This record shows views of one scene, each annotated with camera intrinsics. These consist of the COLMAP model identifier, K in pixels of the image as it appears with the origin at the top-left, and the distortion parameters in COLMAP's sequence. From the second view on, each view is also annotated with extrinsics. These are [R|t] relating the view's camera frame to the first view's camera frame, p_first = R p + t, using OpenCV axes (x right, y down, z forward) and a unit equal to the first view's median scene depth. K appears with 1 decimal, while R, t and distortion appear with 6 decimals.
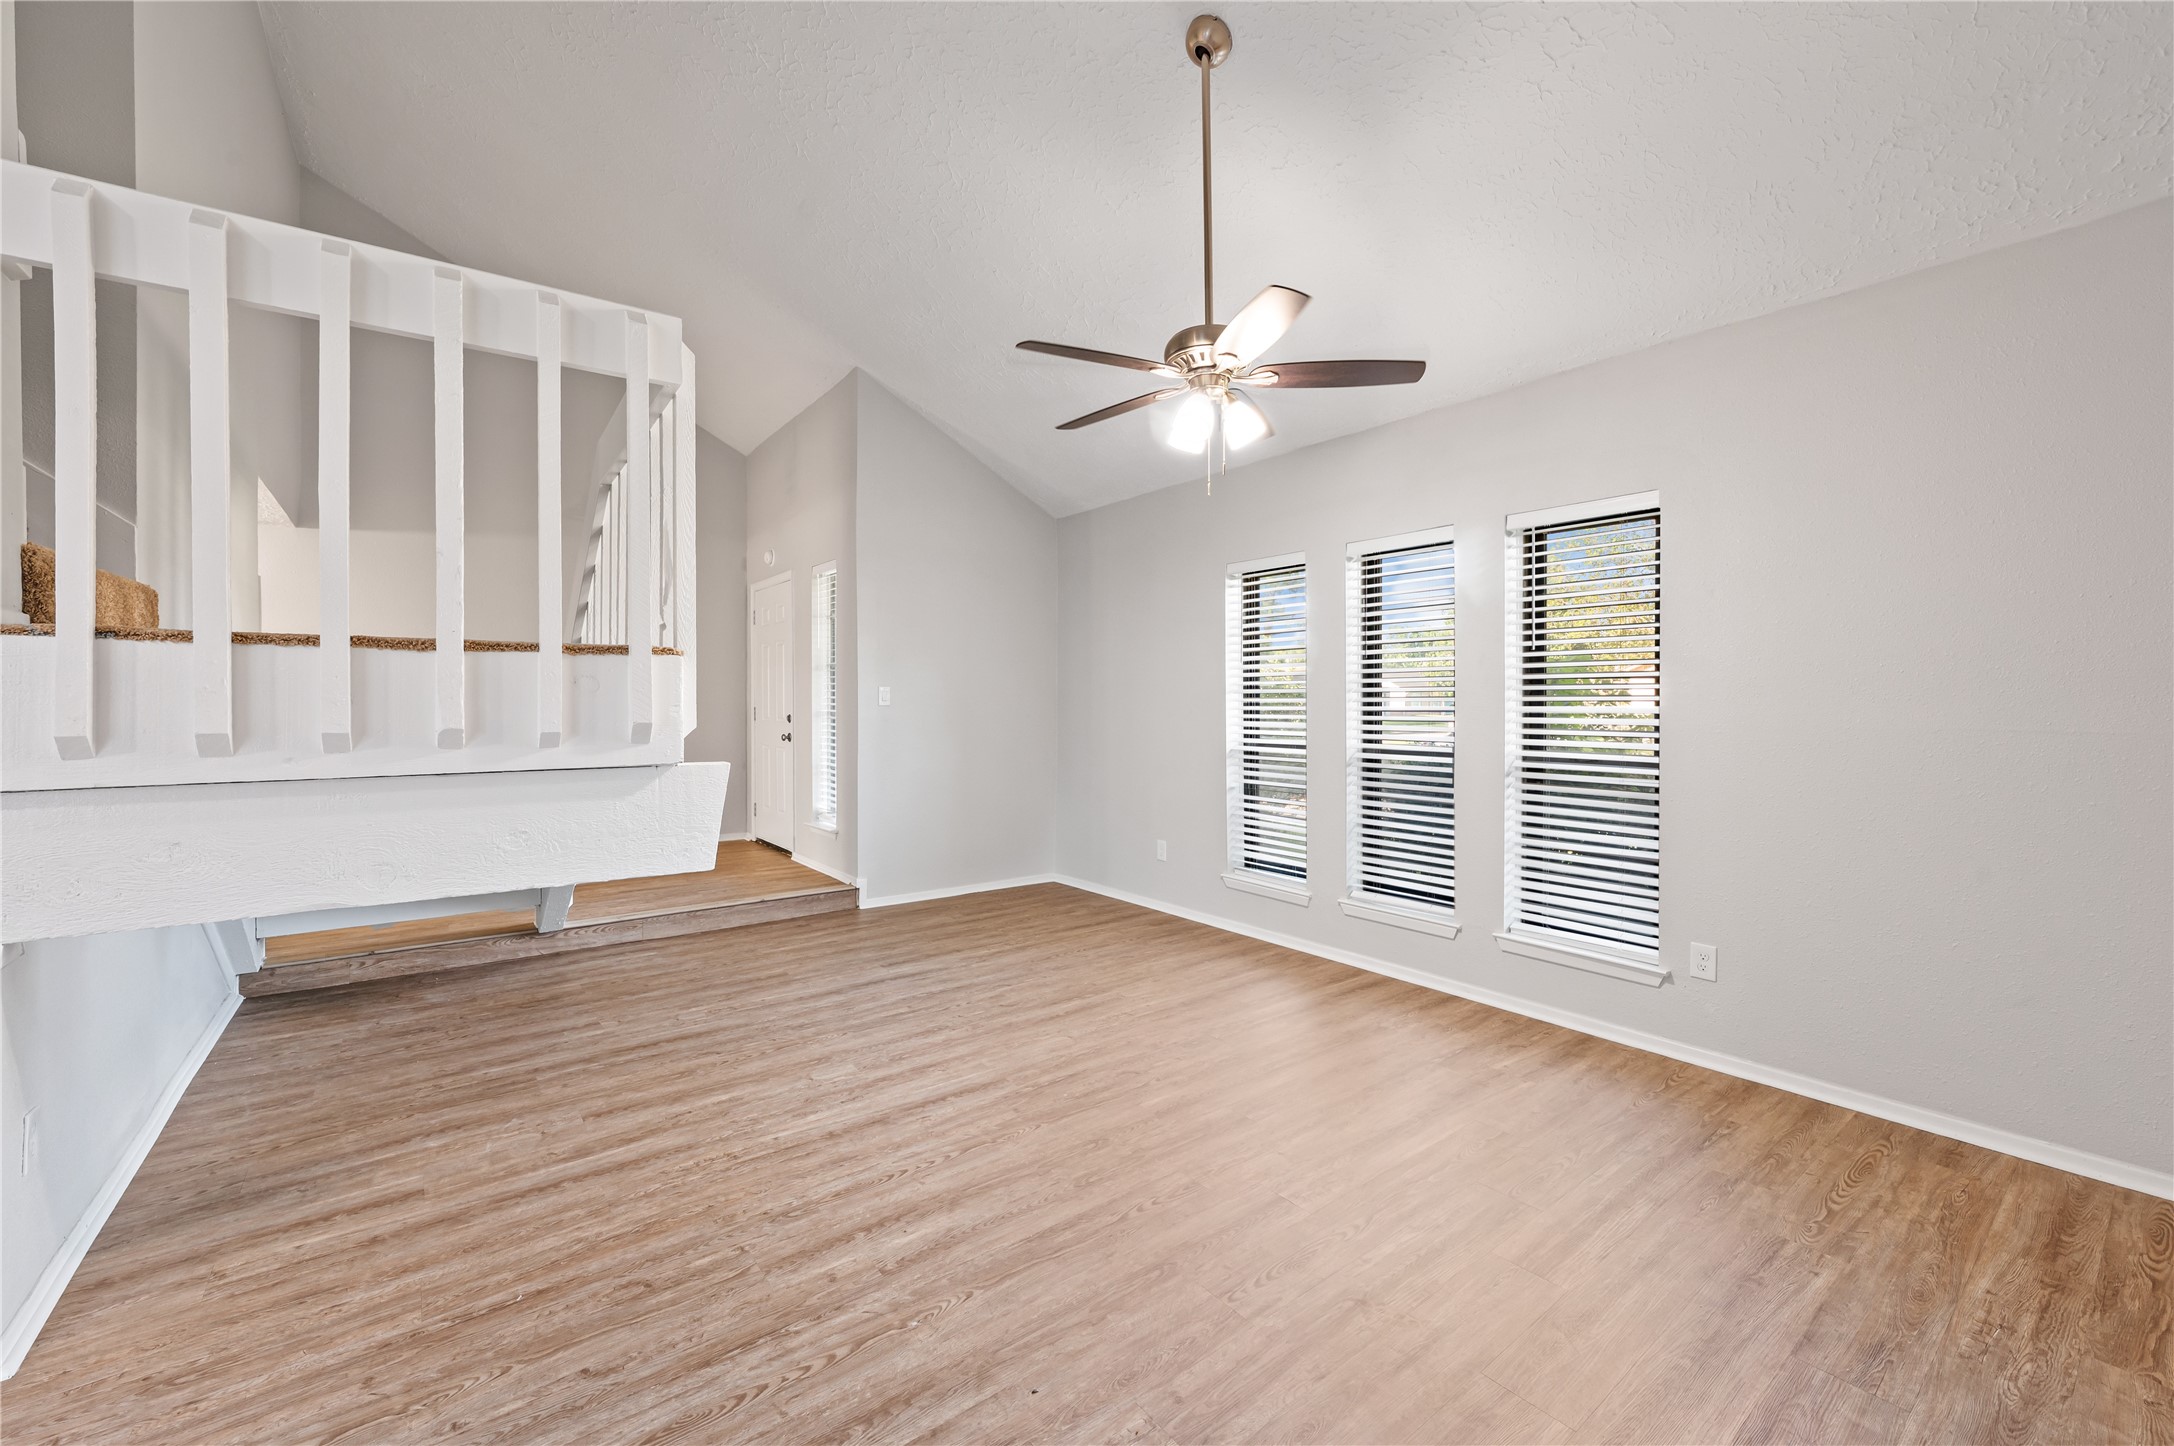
lens RADIAL K [[872.2, 0, 1084.6], [0, 872.2, 706.8], [0, 0, 1]] dist [0.002126, -0.000296]
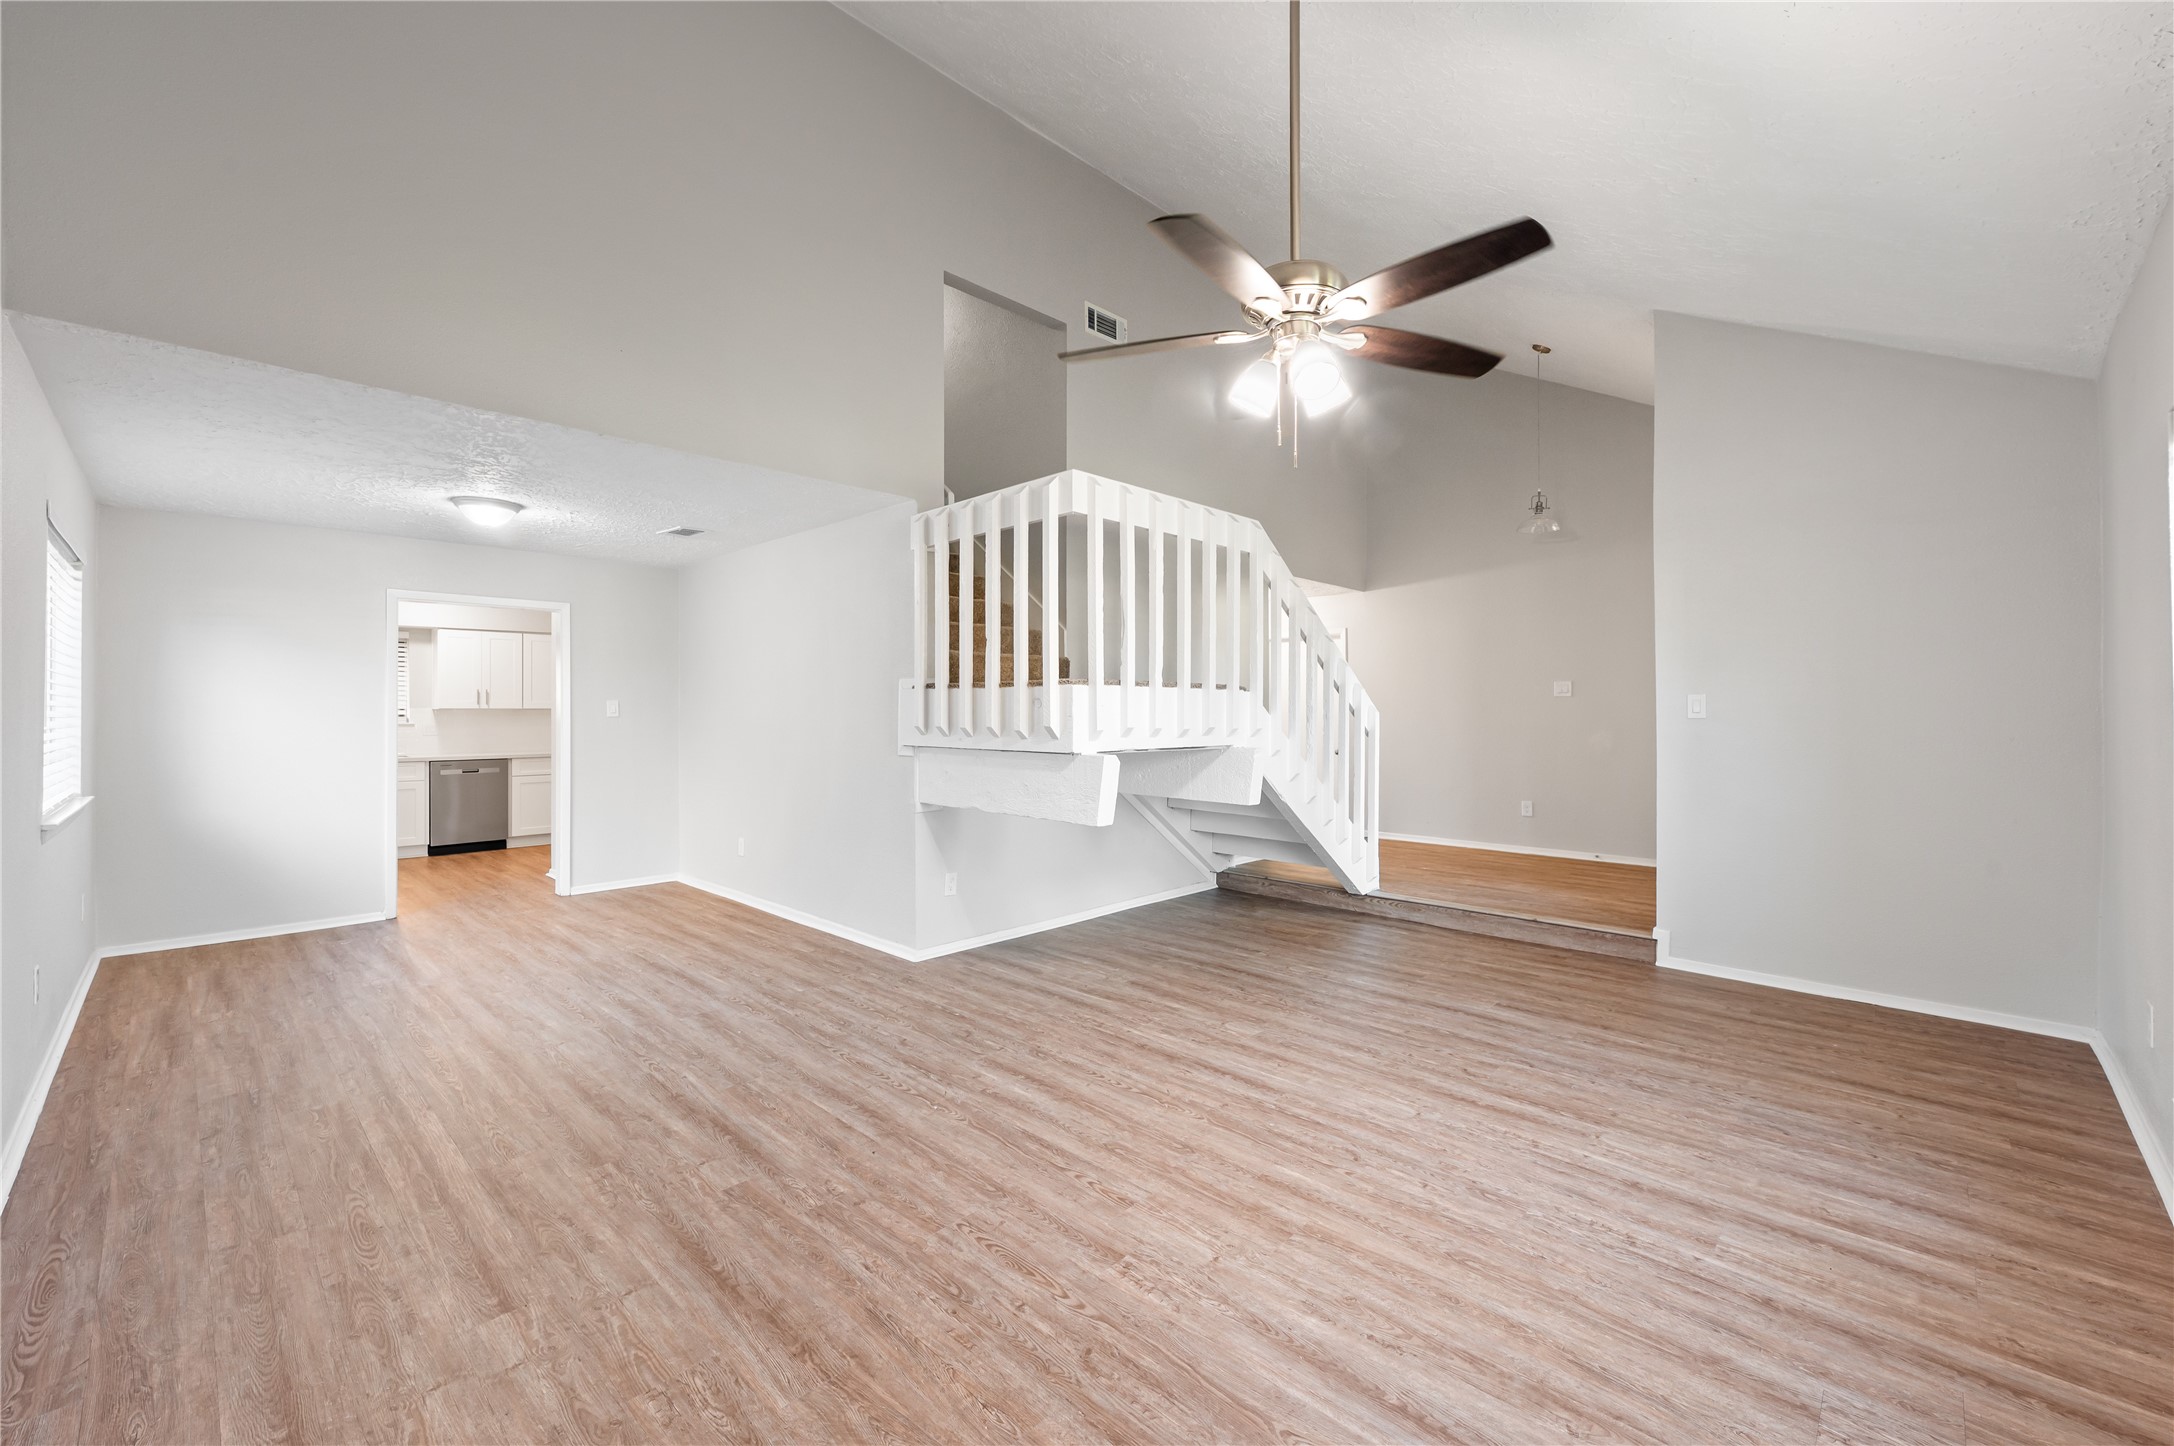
lens RADIAL K [[872.2, 0, 1101.1], [0, 872.2, 716.9], [0, 0, 1]] dist [0.002126, -0.000296]
pose [[0.157095, 0.005316, -0.987569, 0.830169], [-0.005278, 0.999976, 0.004543, -0.007195], [0.987569, 0.004499, 0.157120, 0.613108]]
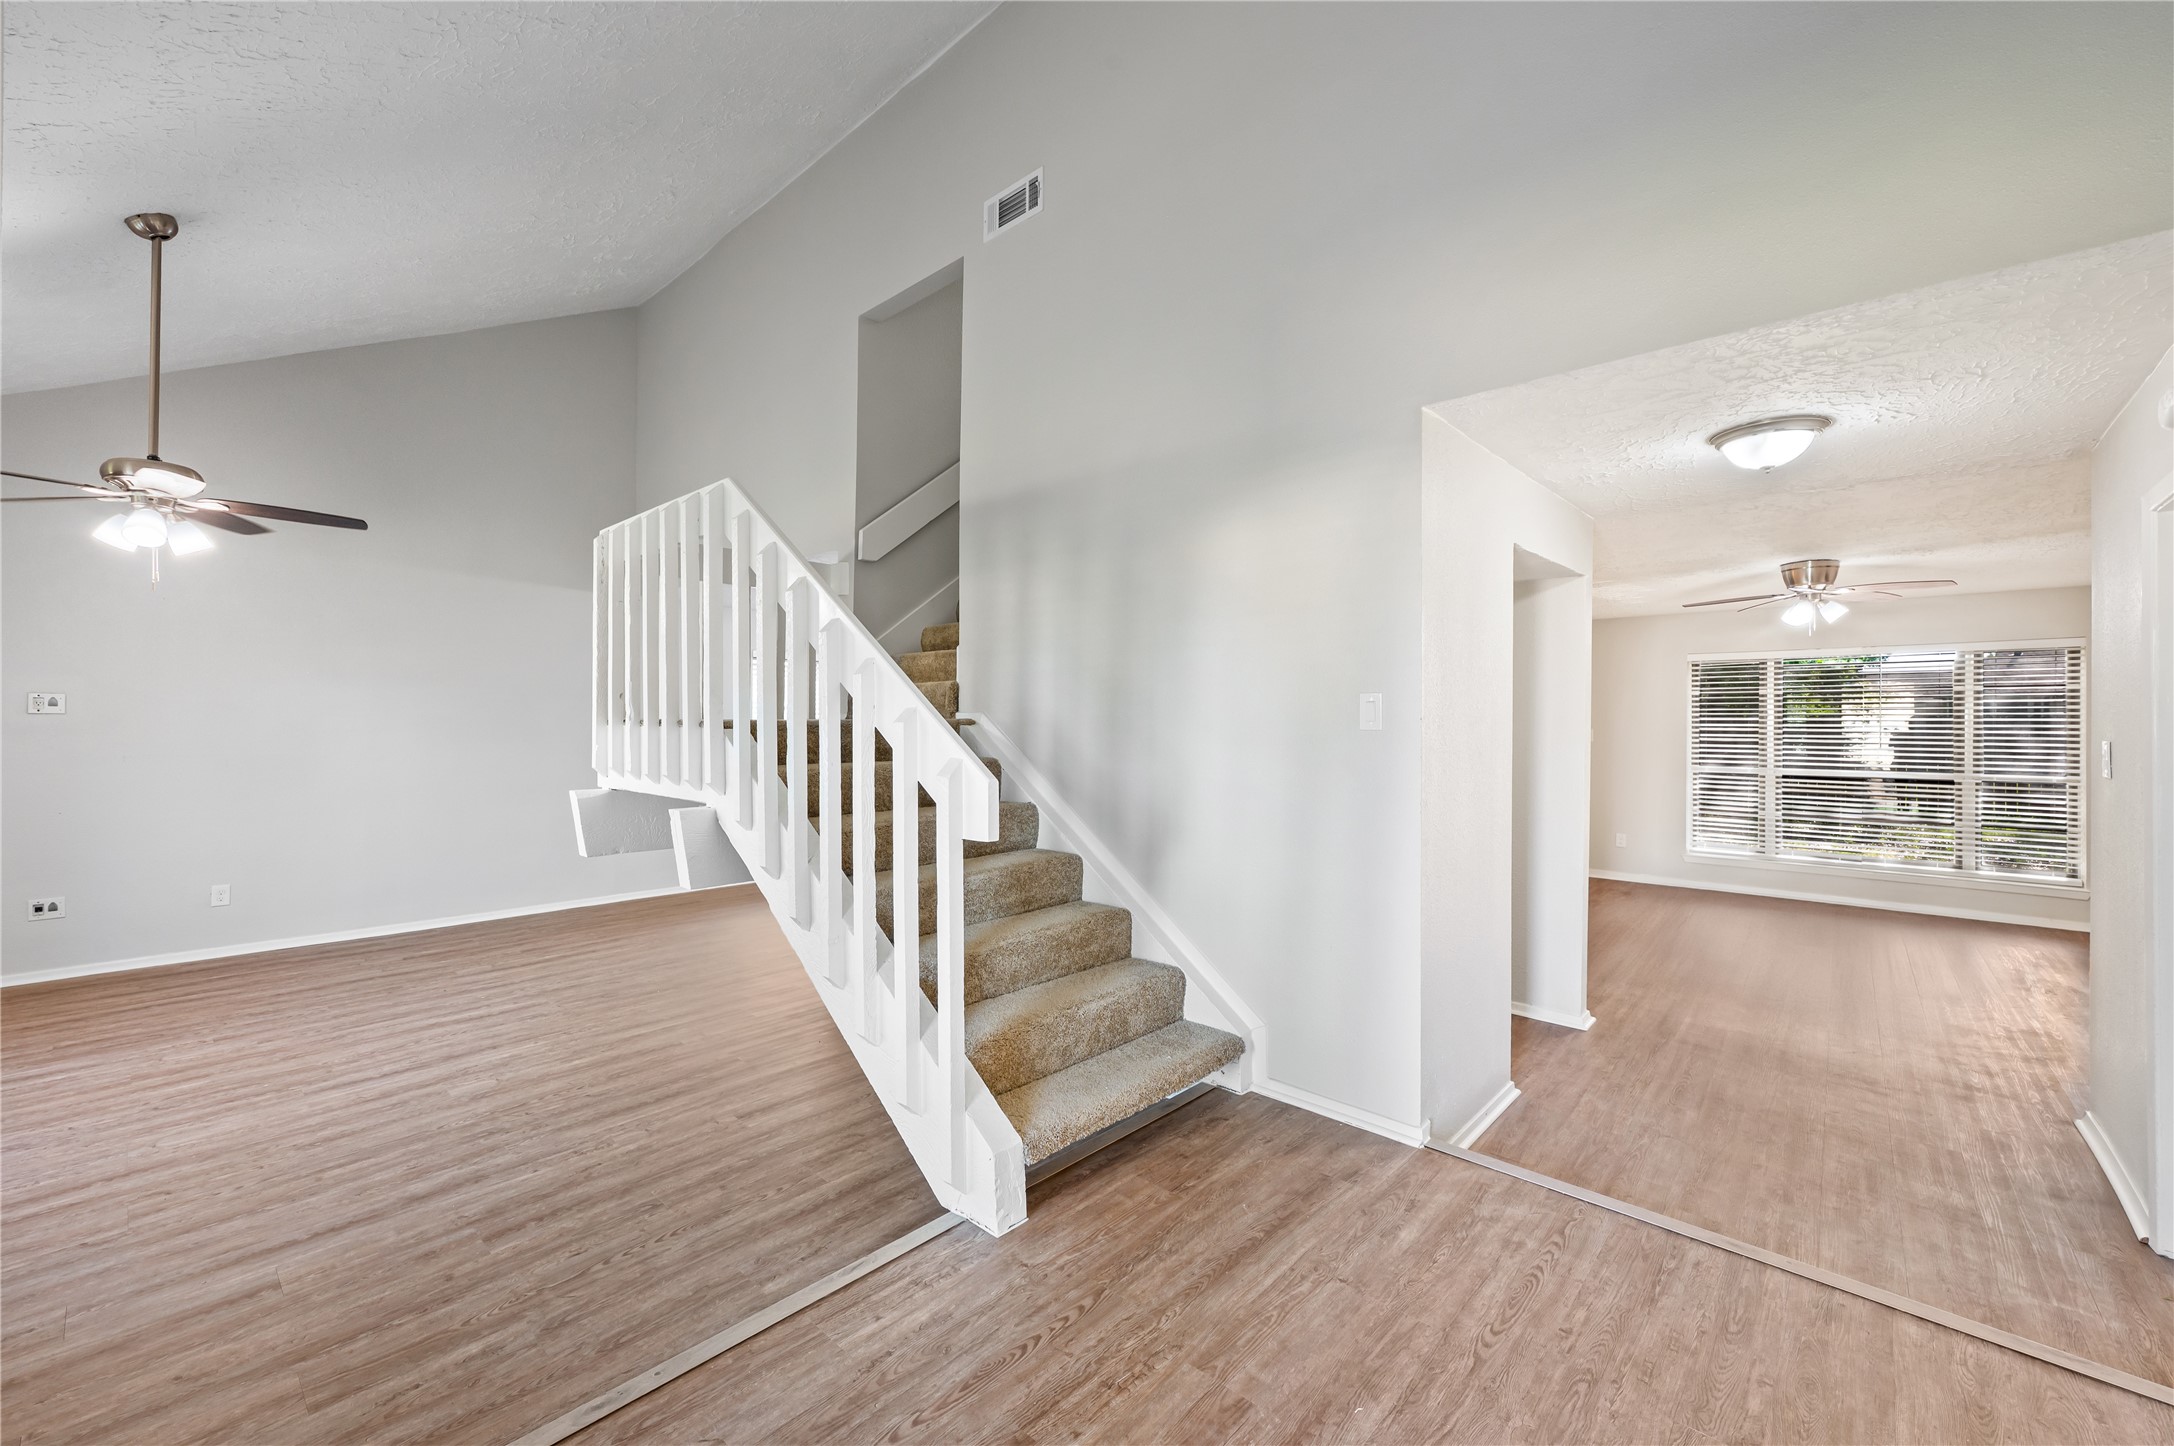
lens RADIAL K [[872.2, 0, 1080.4], [0, 872.2, 717.6], [0, 0, 1]] dist [0.002126, -0.000296]
pose [[-0.984503, -0.005799, -0.175274, -0.838434], [-0.006208, 0.999979, 0.001786, -0.060907], [0.175260, 0.002847, -0.984518, 2.194248]]
